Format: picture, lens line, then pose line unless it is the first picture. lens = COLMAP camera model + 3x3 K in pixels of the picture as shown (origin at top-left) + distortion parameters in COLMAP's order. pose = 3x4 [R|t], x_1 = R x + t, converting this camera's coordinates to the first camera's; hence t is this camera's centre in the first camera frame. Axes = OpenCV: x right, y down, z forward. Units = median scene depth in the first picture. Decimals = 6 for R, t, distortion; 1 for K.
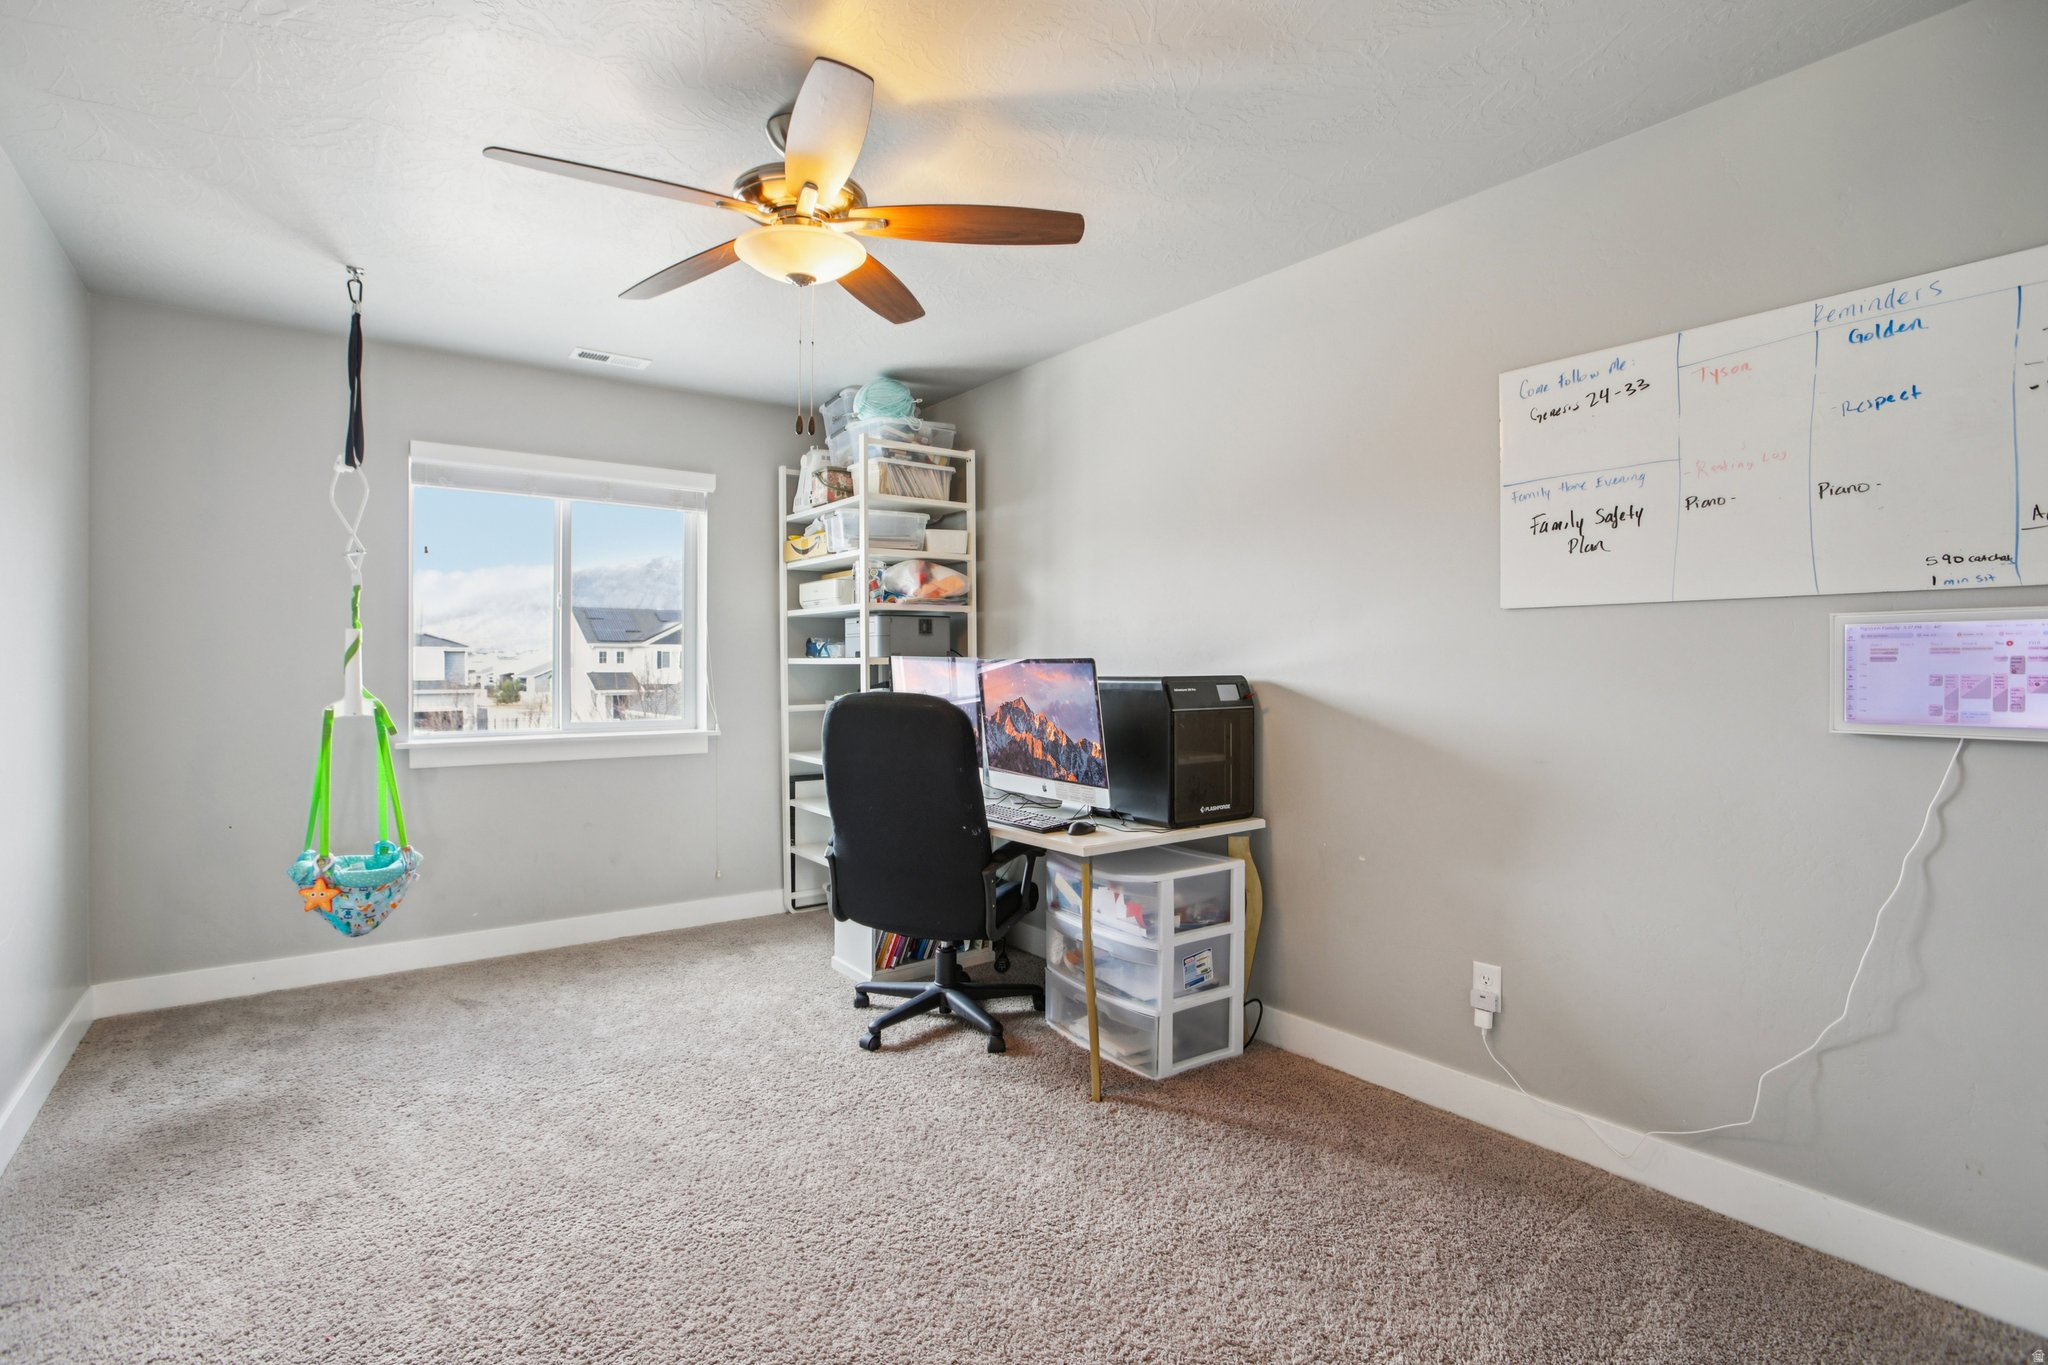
lens RADIAL K [[980.3, 0, 1033.1], [0, 980.3, 674.2], [0, 0, 1]] dist [-0.033501, 0.000051]
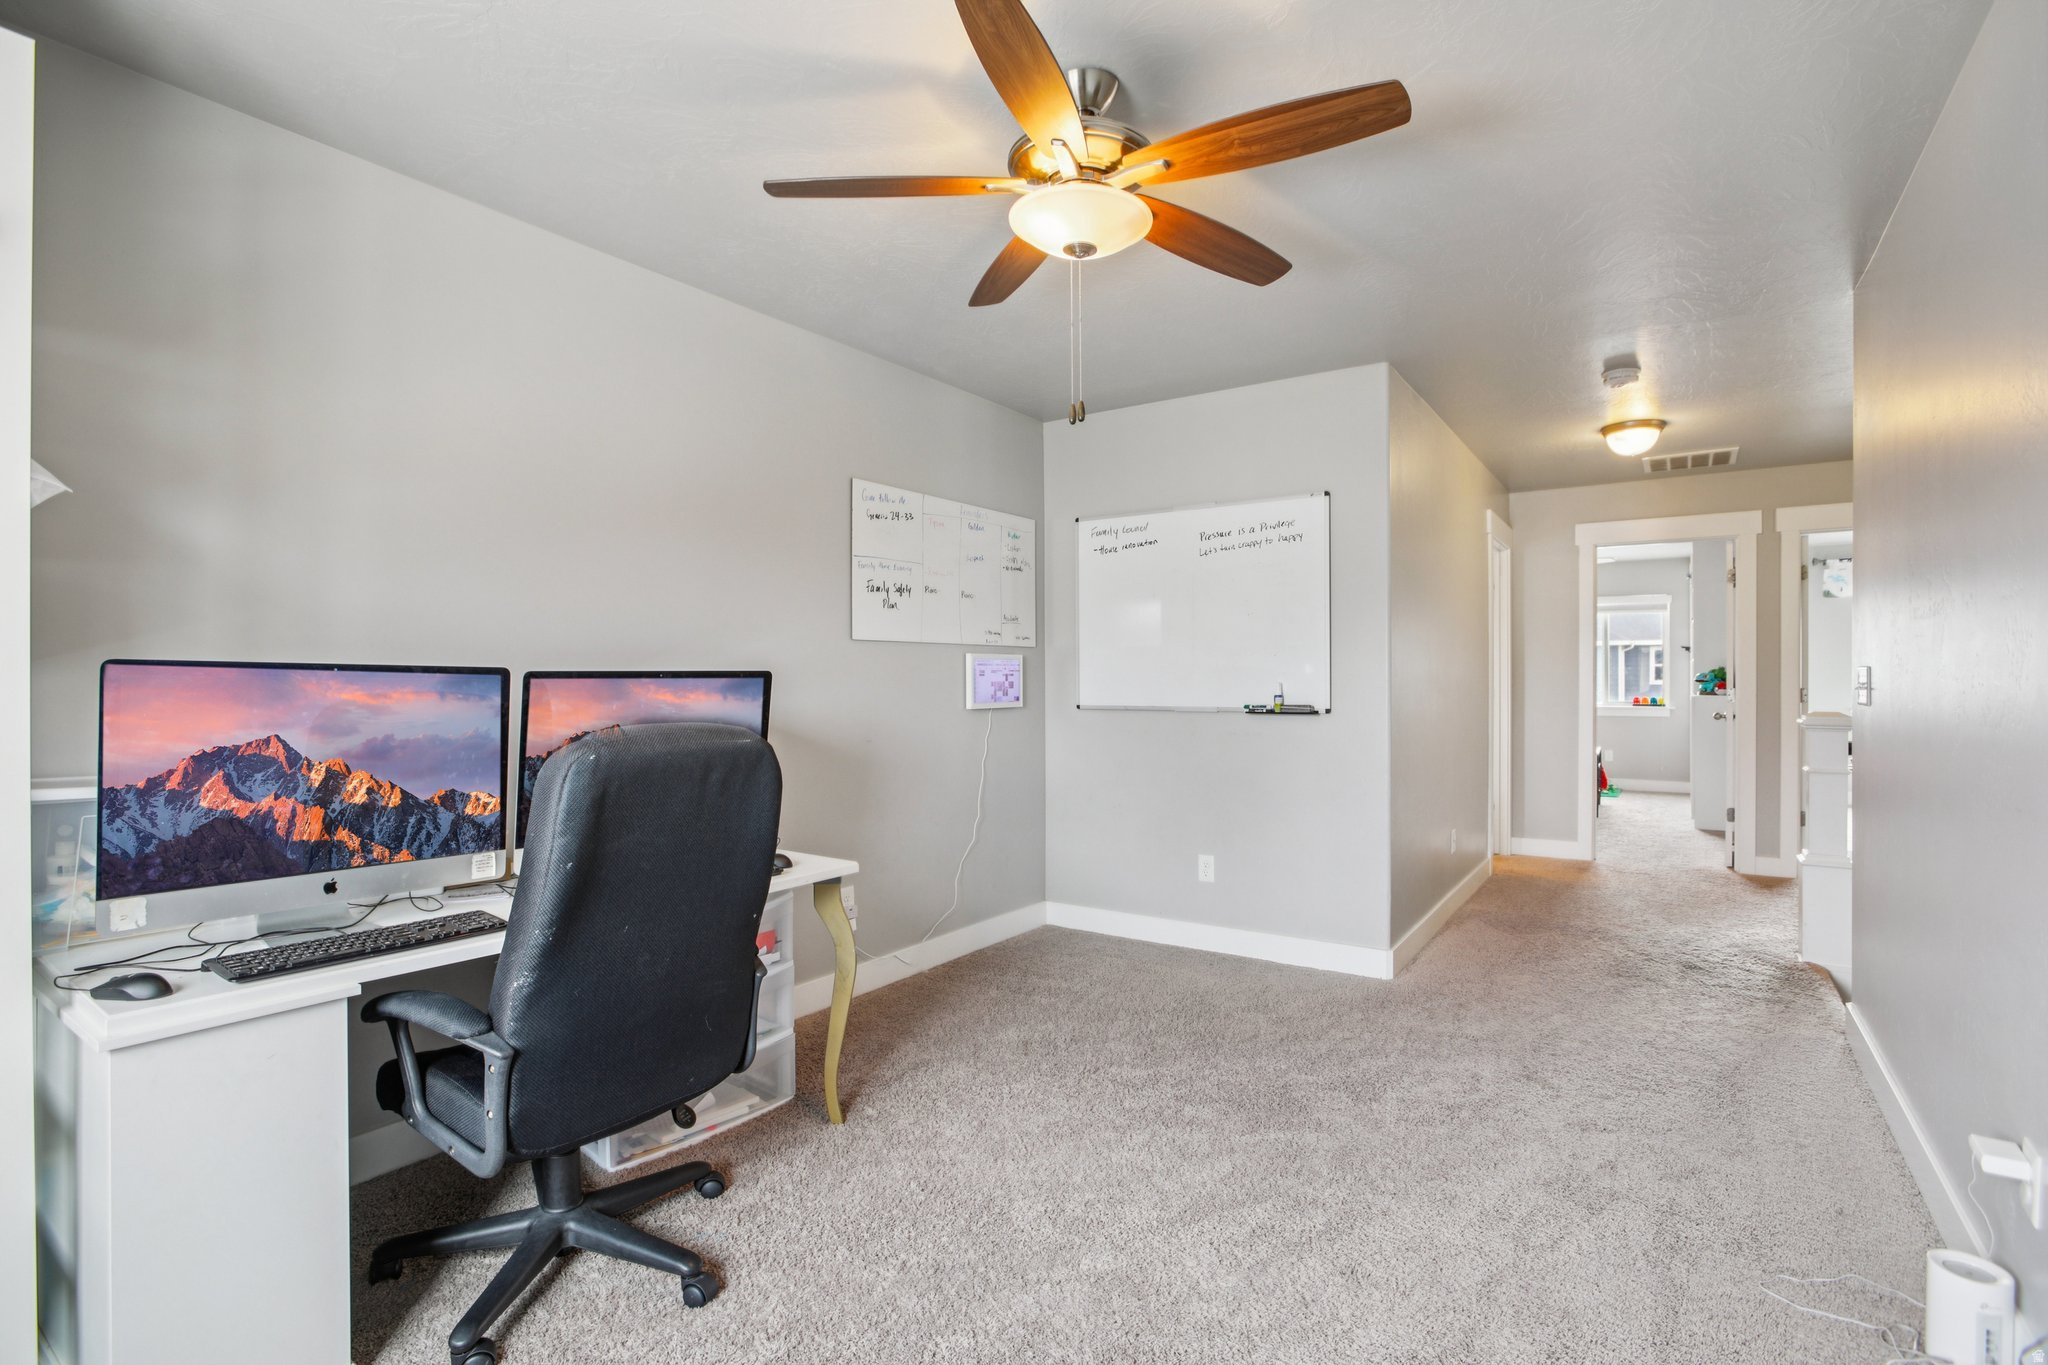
lens RADIAL K [[987.9, 0, 1026.7], [0, 987.9, 641.4], [0, 0, 1]] dist [-0.138958, -0.000096]
pose [[-0.335859, 0.025954, 0.941555, -0.661497], [0.000450, 0.999625, -0.027394, -0.015572], [-0.941912, -0.008776, -0.335744, 0.834877]]
